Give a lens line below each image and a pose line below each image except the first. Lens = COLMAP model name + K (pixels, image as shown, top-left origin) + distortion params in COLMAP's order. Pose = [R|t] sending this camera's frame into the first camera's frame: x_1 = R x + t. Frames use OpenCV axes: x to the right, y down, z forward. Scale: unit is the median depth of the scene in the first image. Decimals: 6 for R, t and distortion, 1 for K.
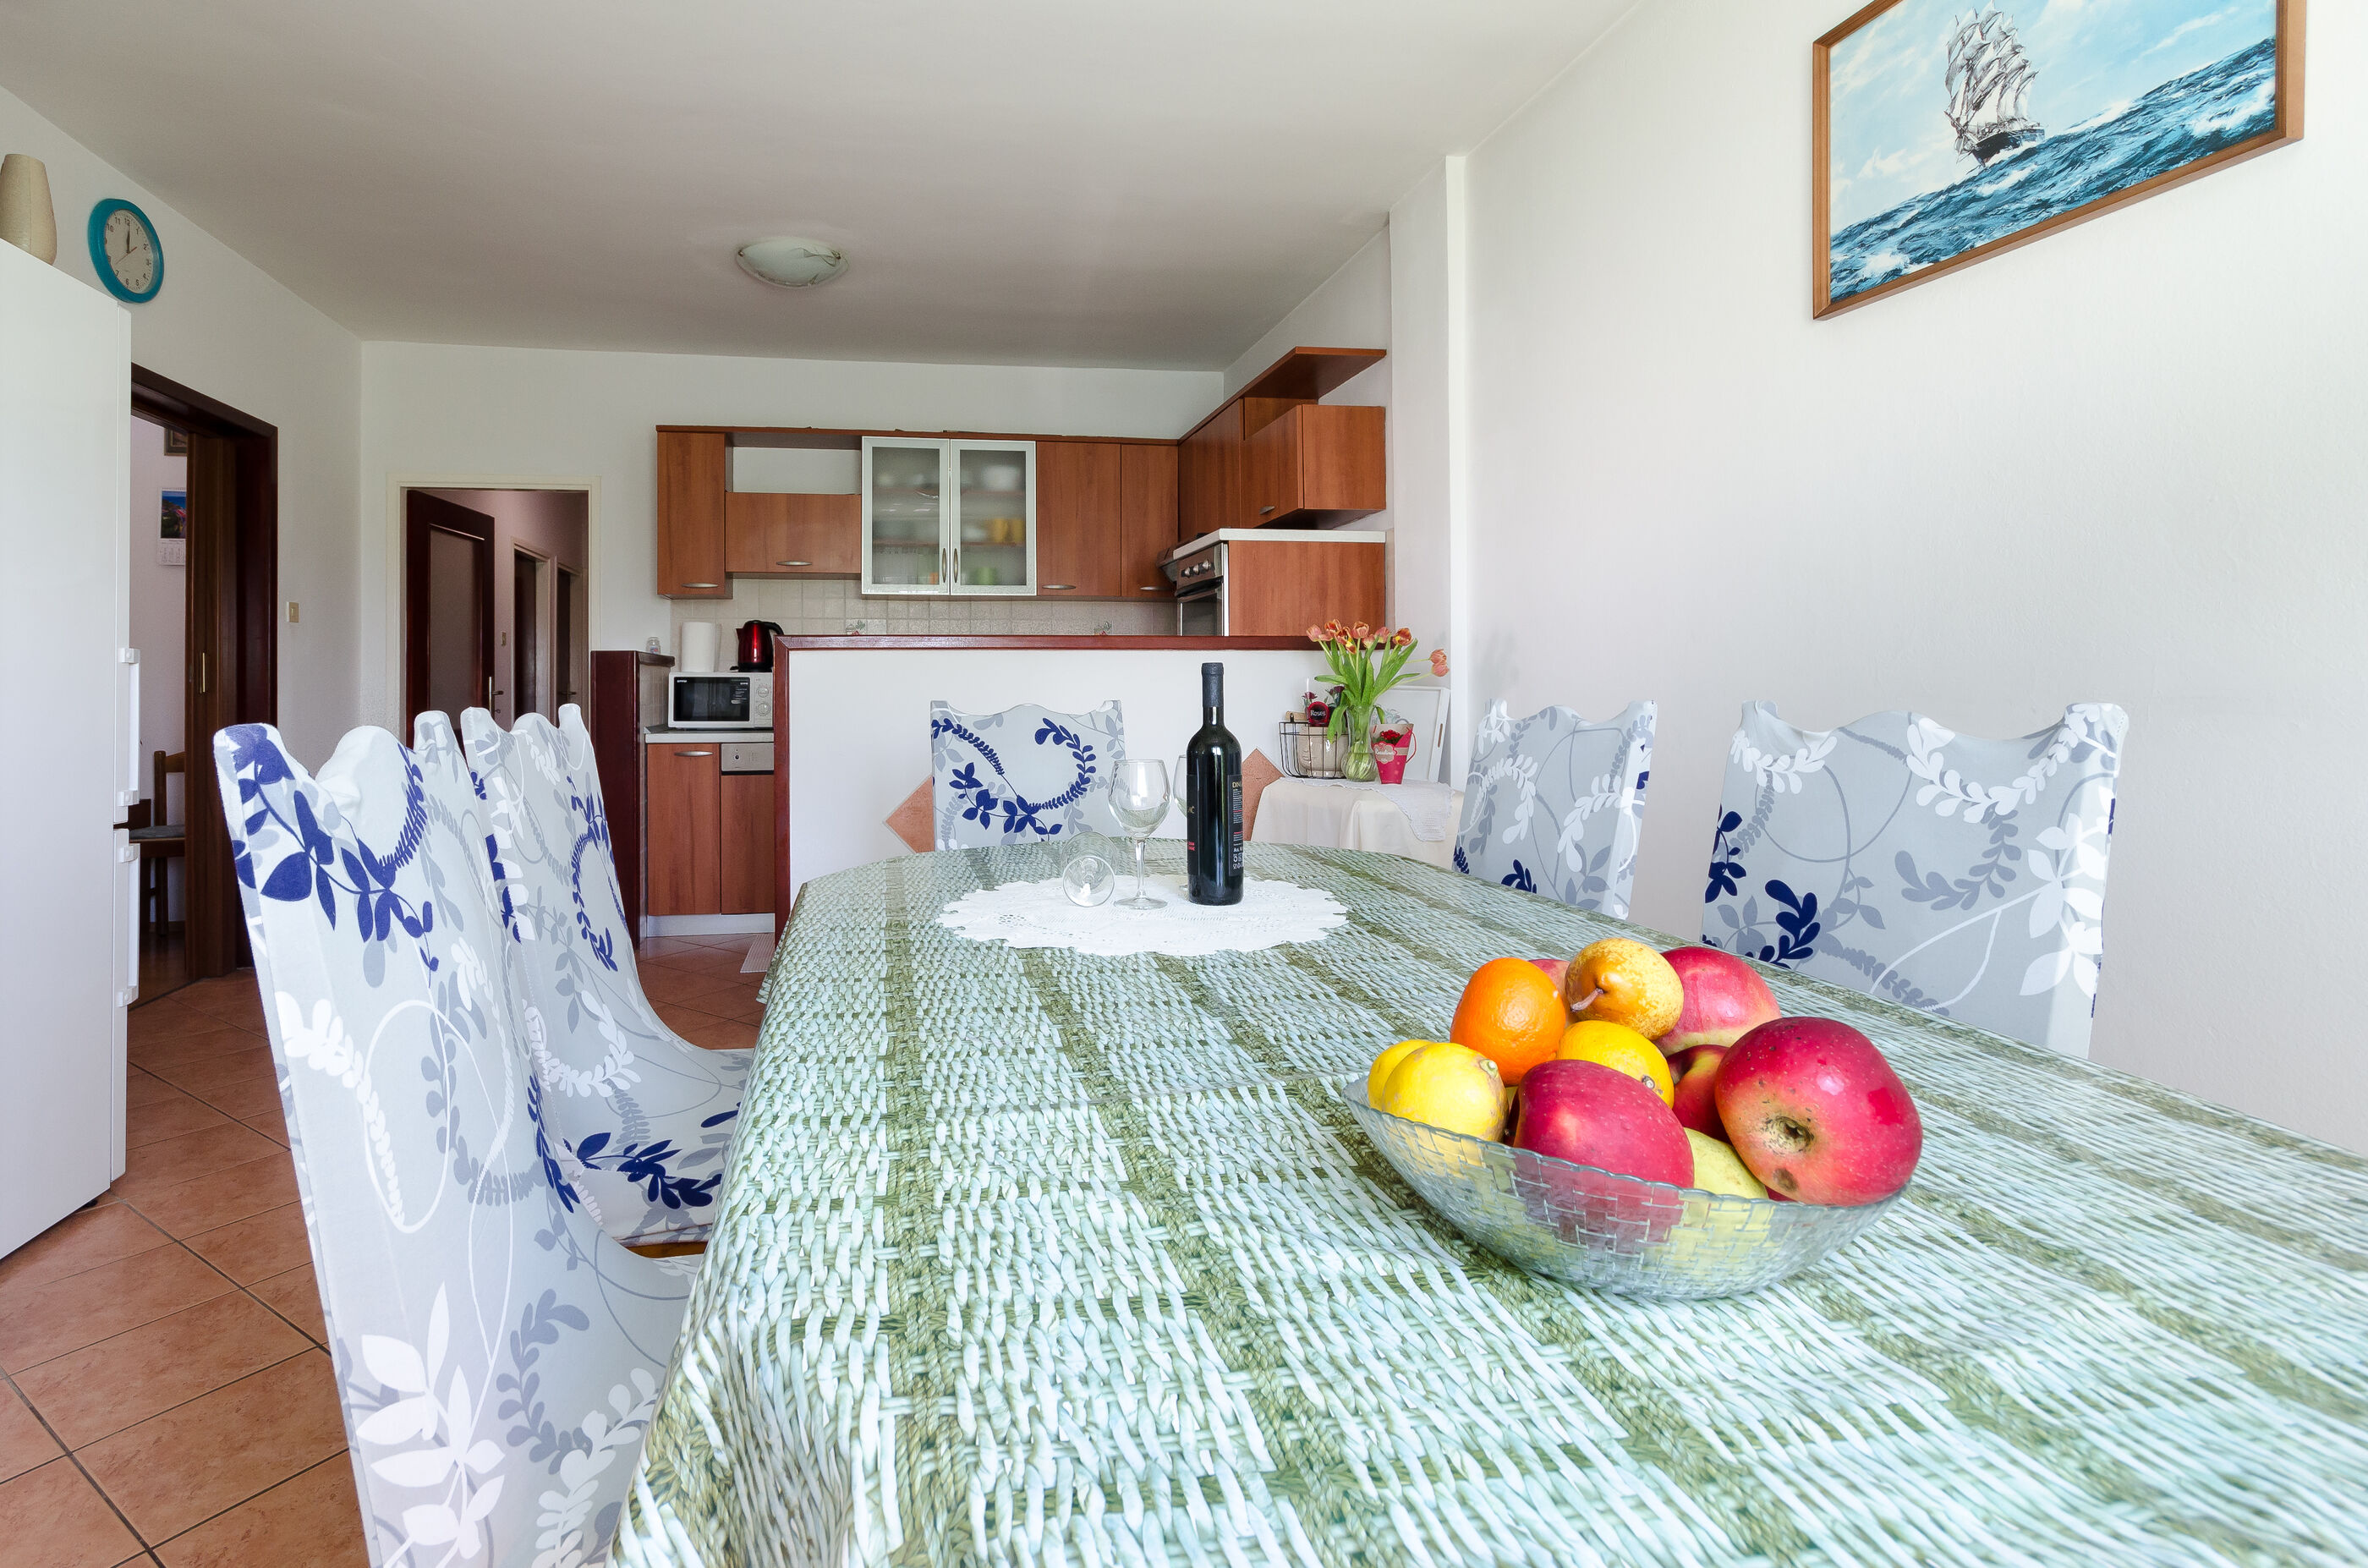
lens RADIAL K [[1132.5, 0, 1079.2], [0, 1132.5, 708.5], [0, 0, 1]] dist [0.002236, -0.000266]
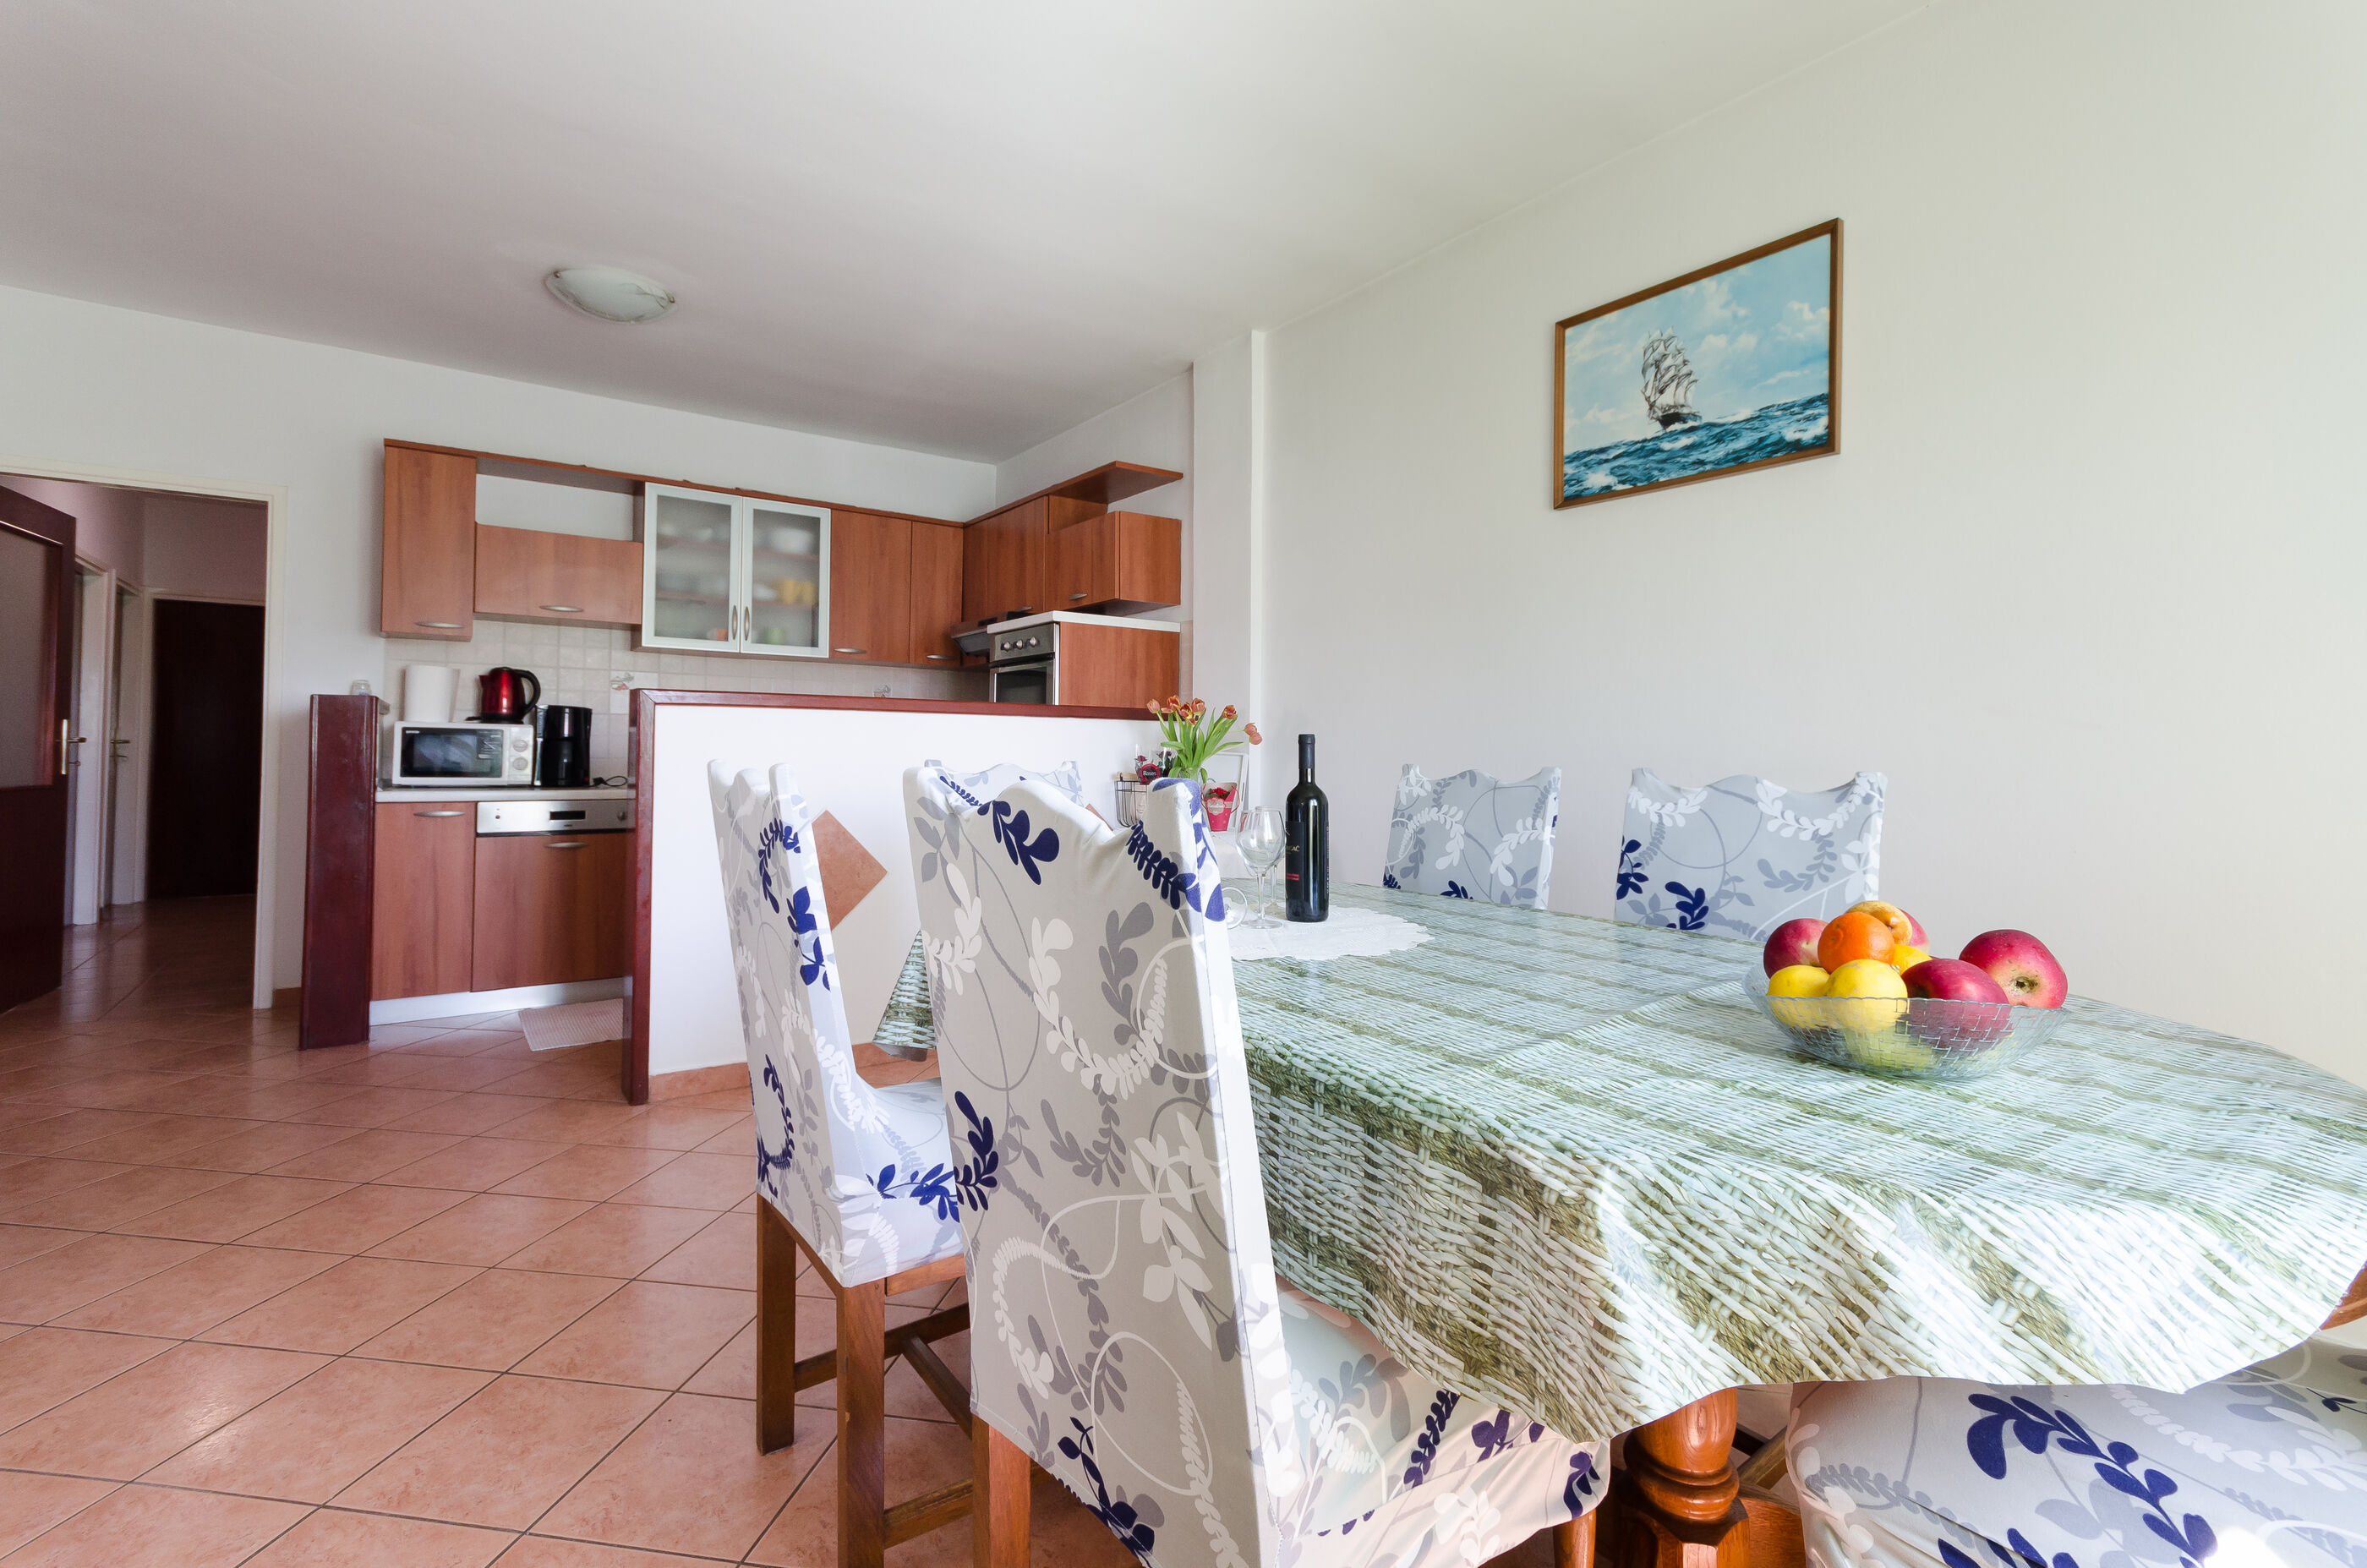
lens RADIAL K [[1027.4, 0, 1220.2], [0, 1027.4, 760.9], [0, 0, 1]] dist [0.009028, 0.000978]
pose [[0.893769, 0.012646, 0.448349, -0.391720], [-0.009091, 0.999908, -0.010081, 0.001877], [-0.448435, 0.004935, 0.893802, -0.002335]]
